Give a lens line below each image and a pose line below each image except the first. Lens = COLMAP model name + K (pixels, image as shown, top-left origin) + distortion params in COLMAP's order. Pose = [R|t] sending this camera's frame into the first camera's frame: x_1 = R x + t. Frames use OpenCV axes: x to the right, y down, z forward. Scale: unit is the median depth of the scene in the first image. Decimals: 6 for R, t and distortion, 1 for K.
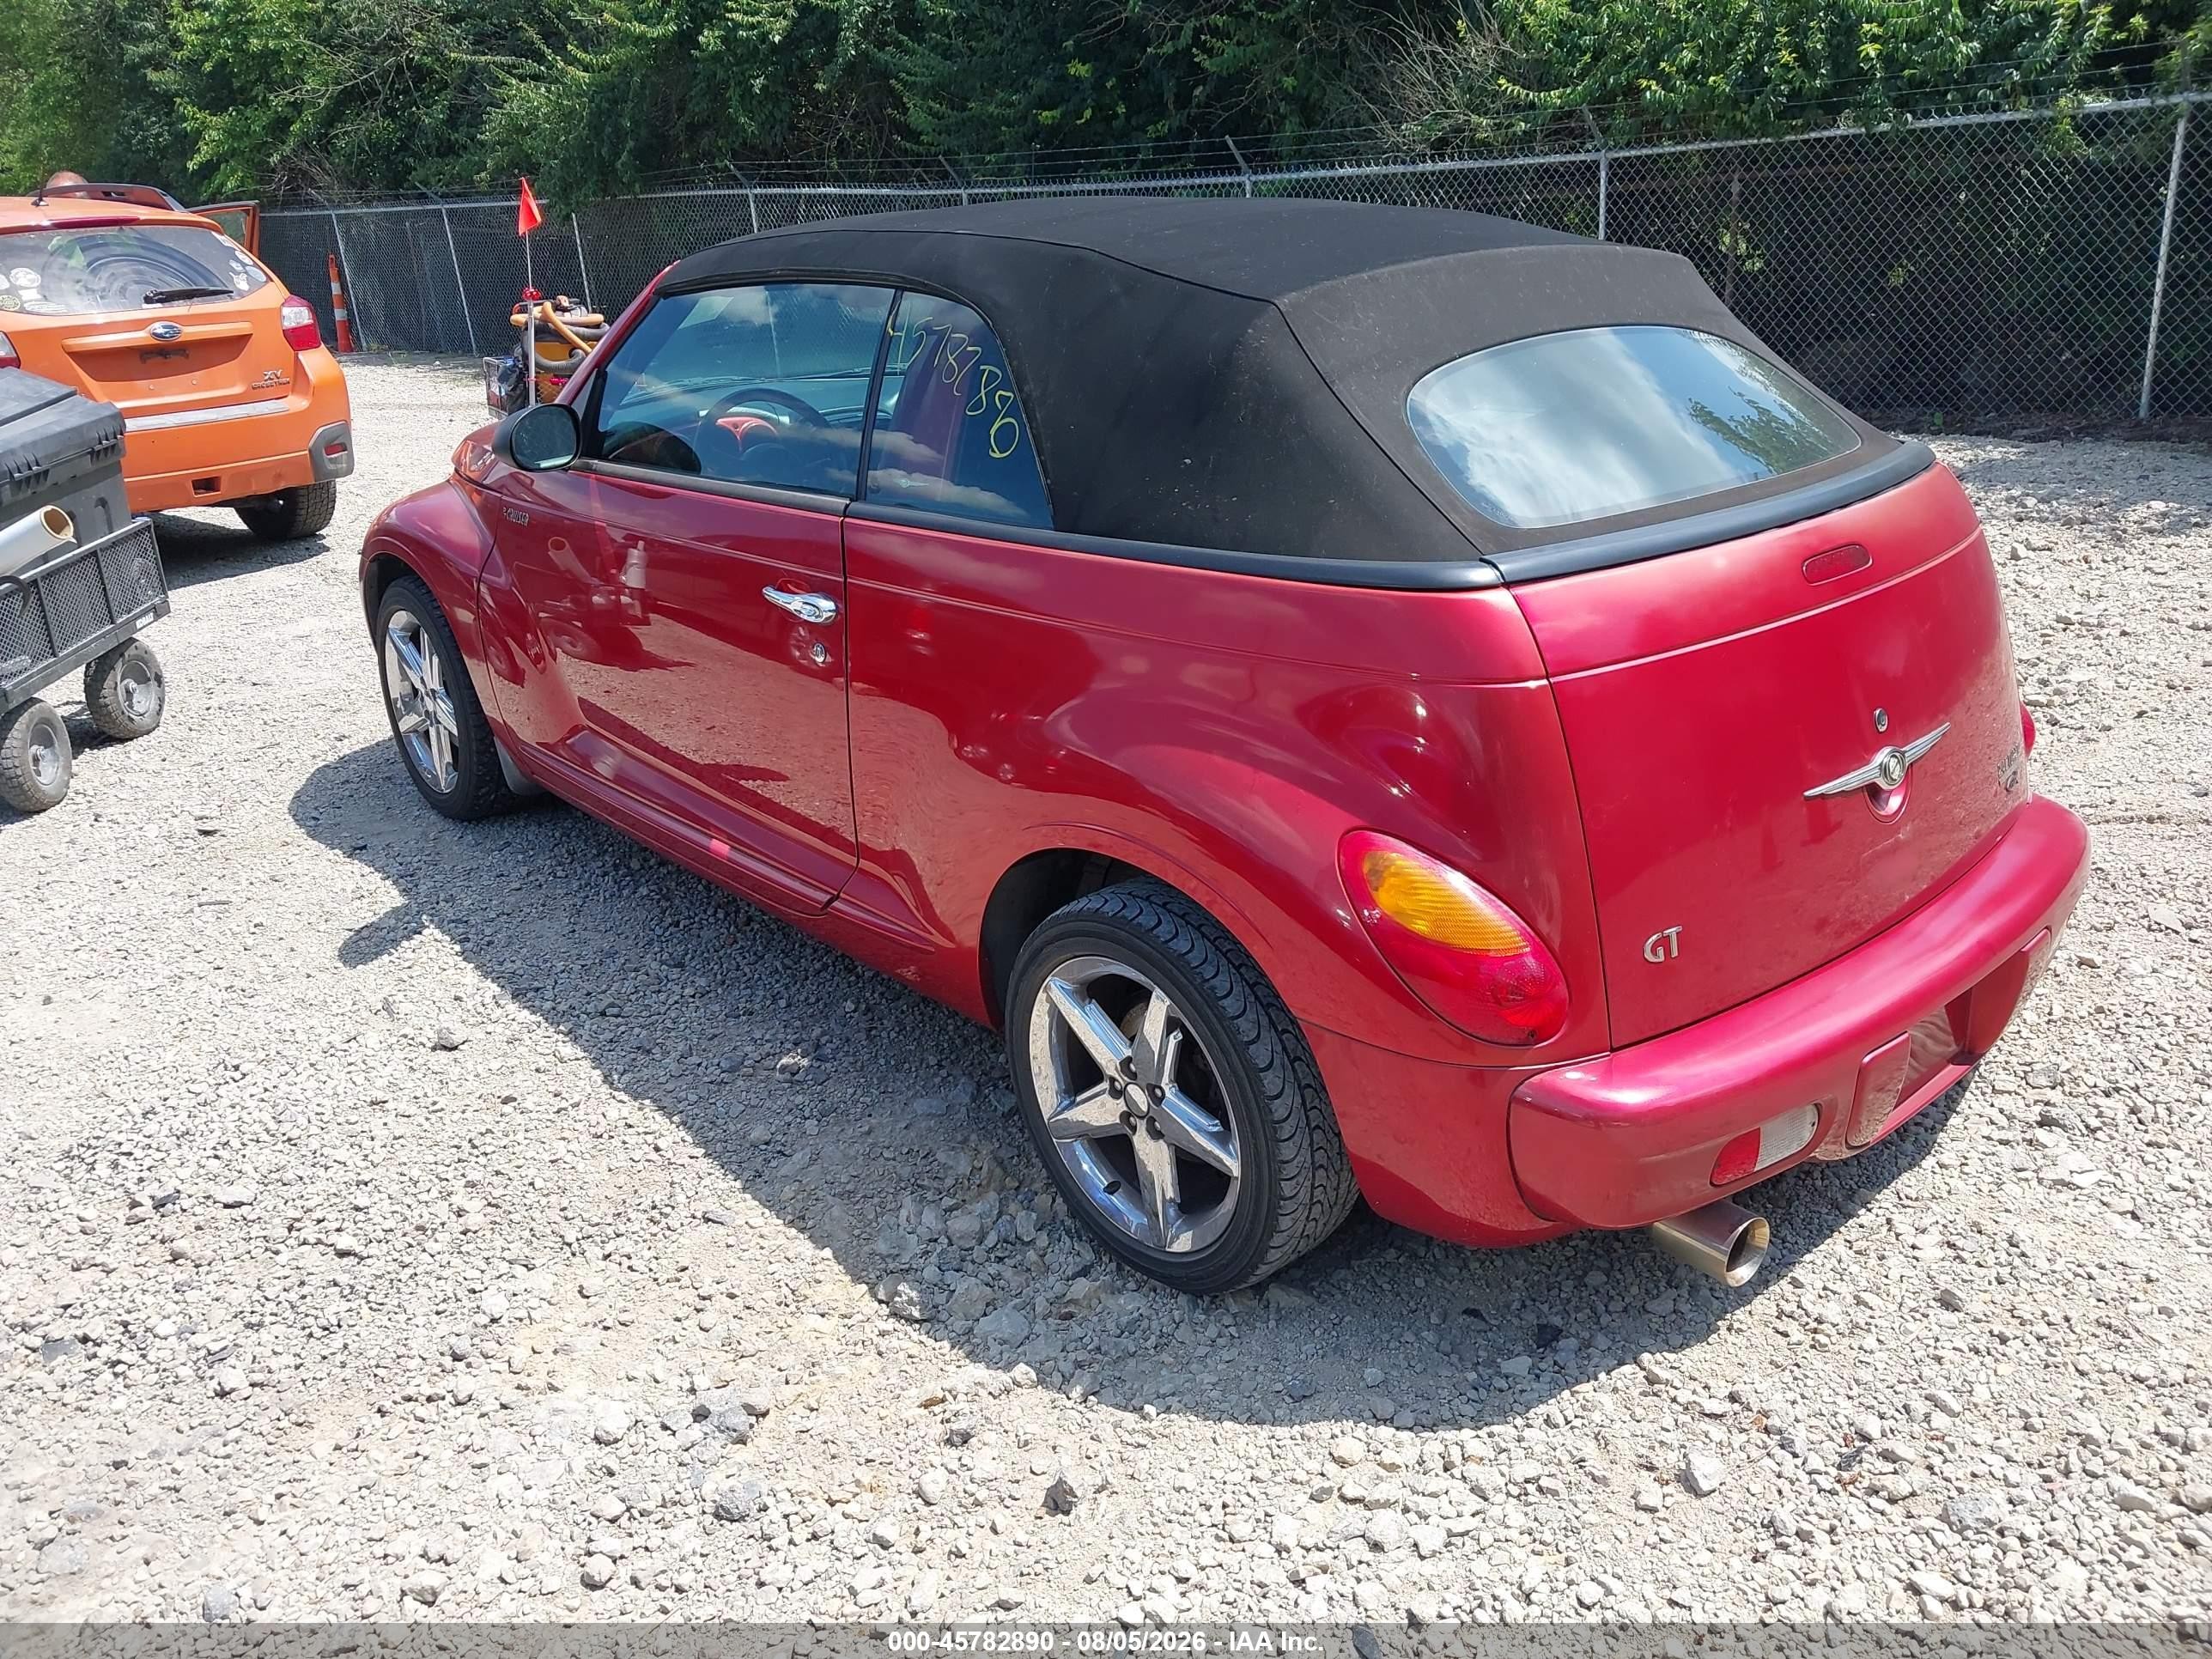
lens RADIAL K [[1937.1, 0, 1042.2], [0, 1937.1, 824.6], [0, 0, 1]] dist [0.003178, -0.047885]
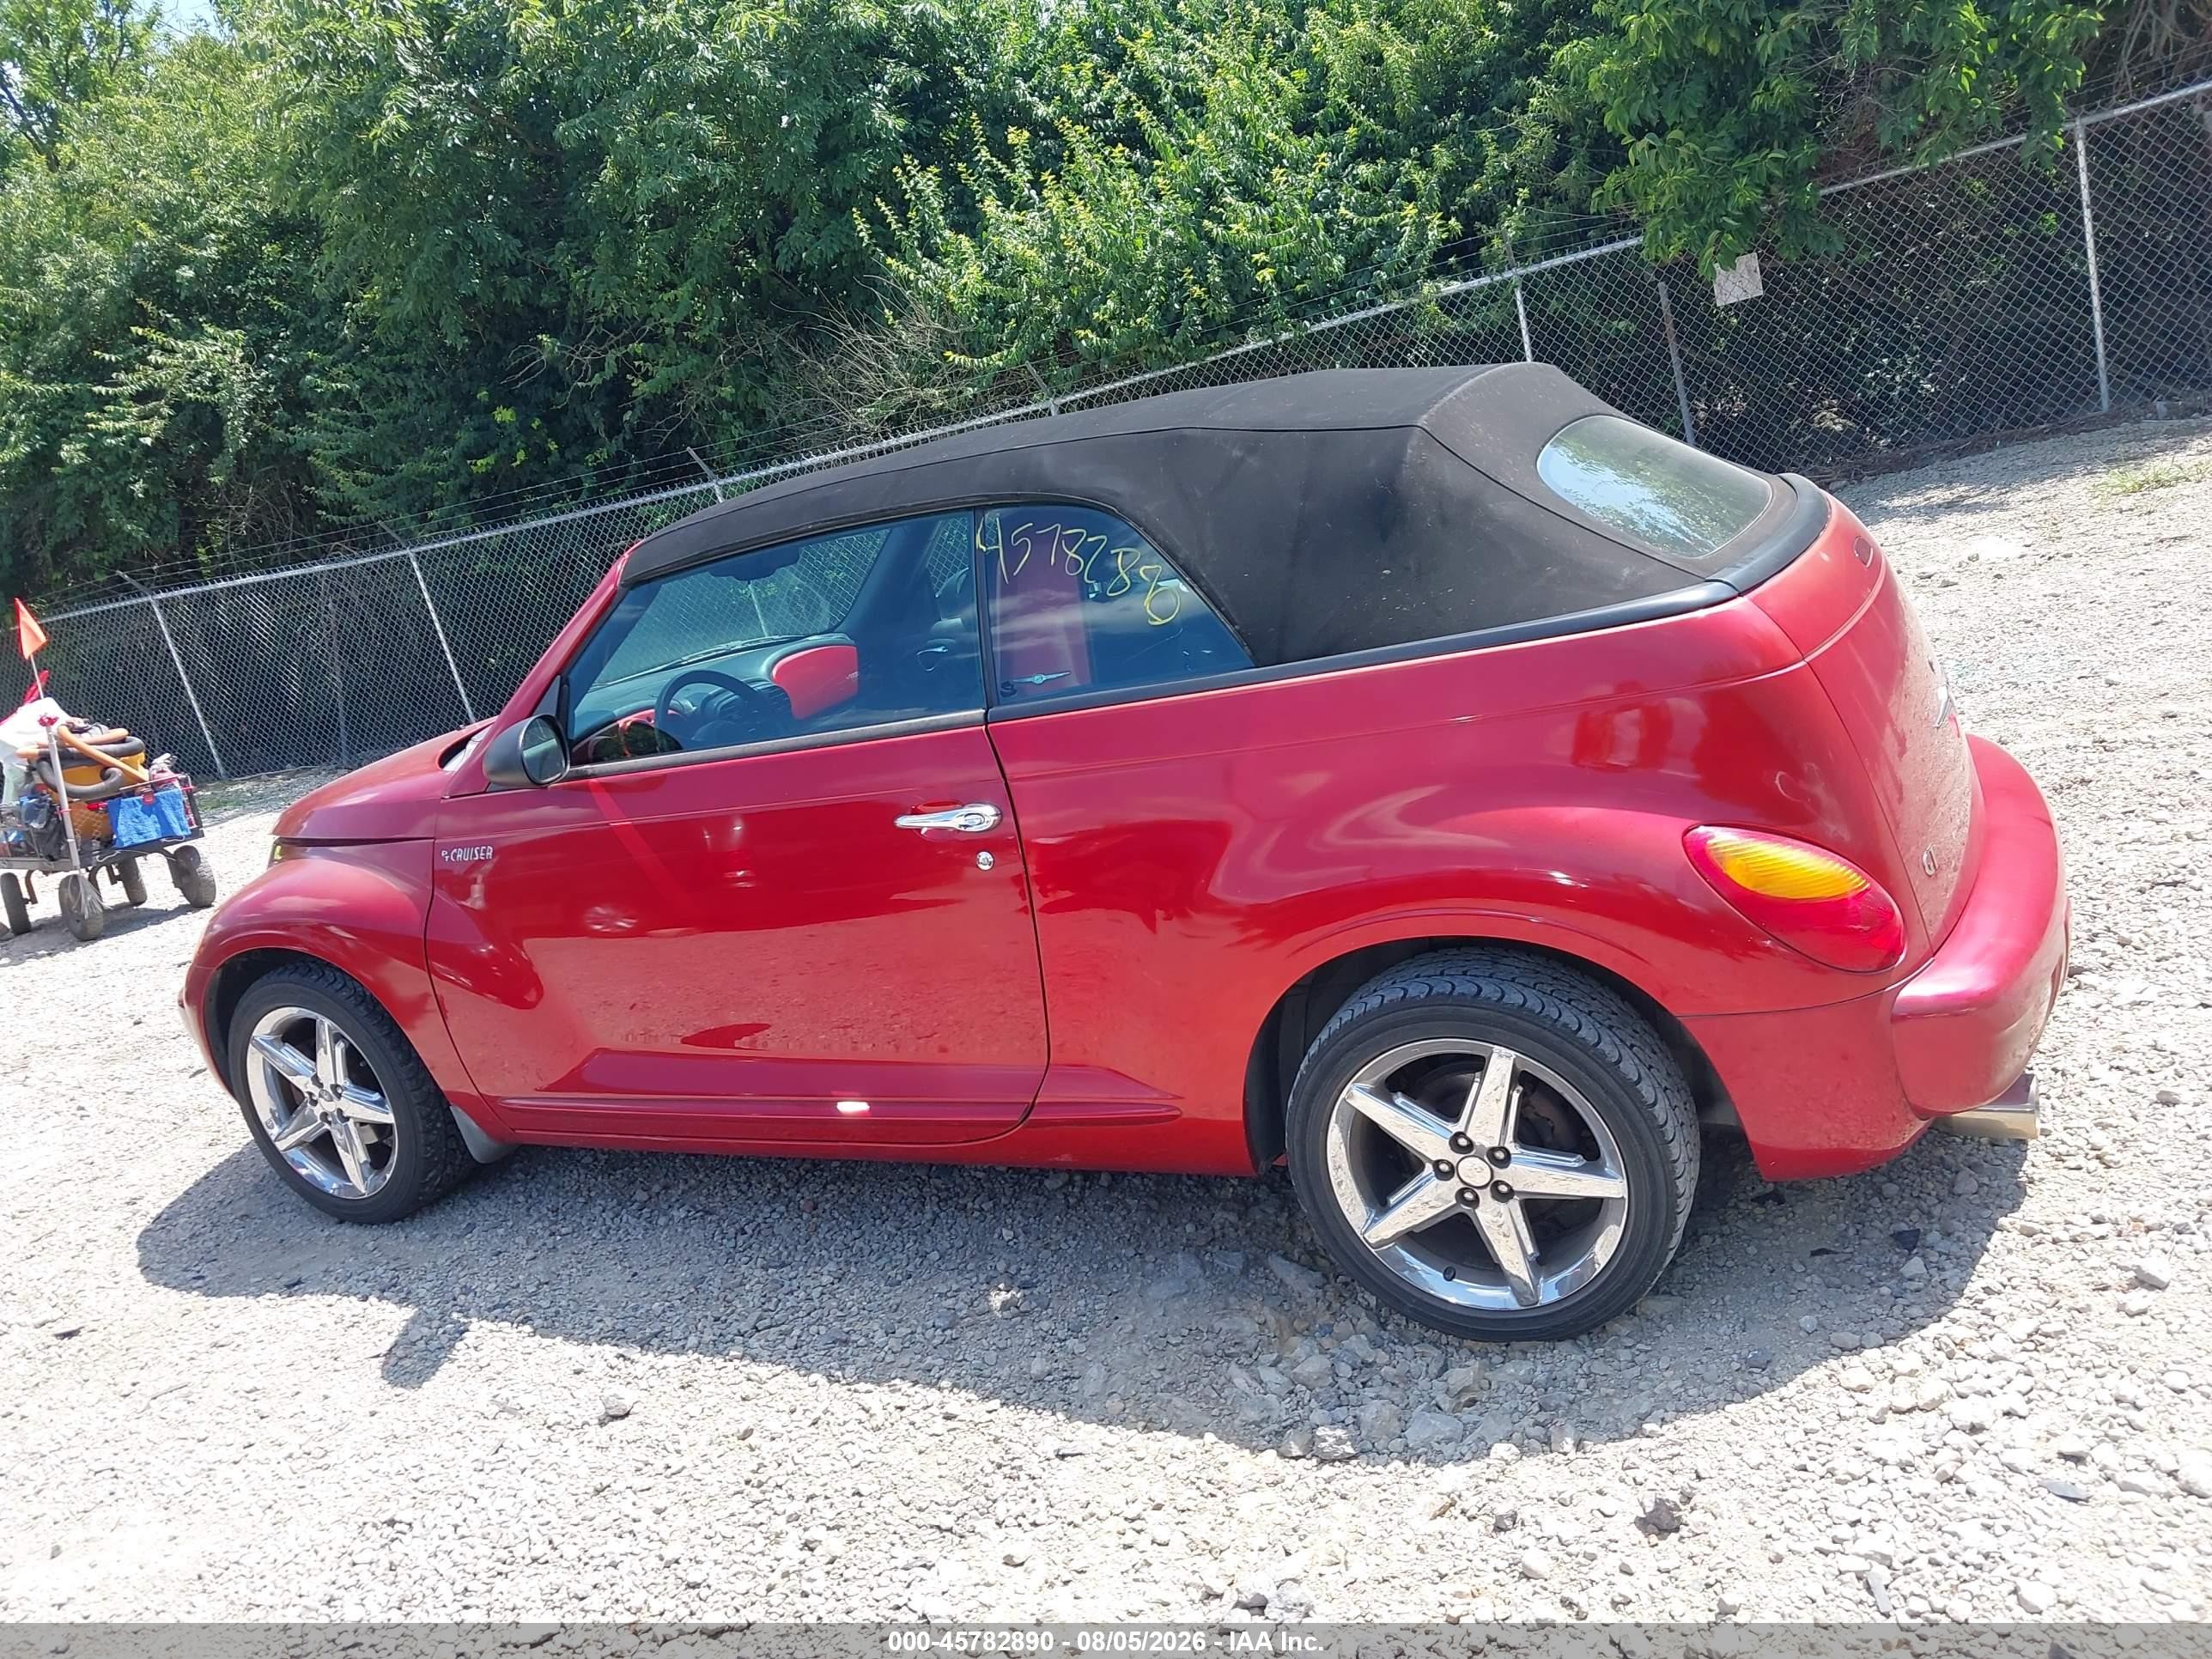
lens RADIAL K [[1937.1, 0, 1042.2], [0, 1937.1, 824.6], [0, 0, 1]] dist [0.003178, -0.047885]
pose [[0.901730, -0.230074, 0.365990, -0.330720], [0.287110, 0.951660, -0.109138, 0.007399], [-0.323188, 0.203492, 0.924197, 0.046749]]
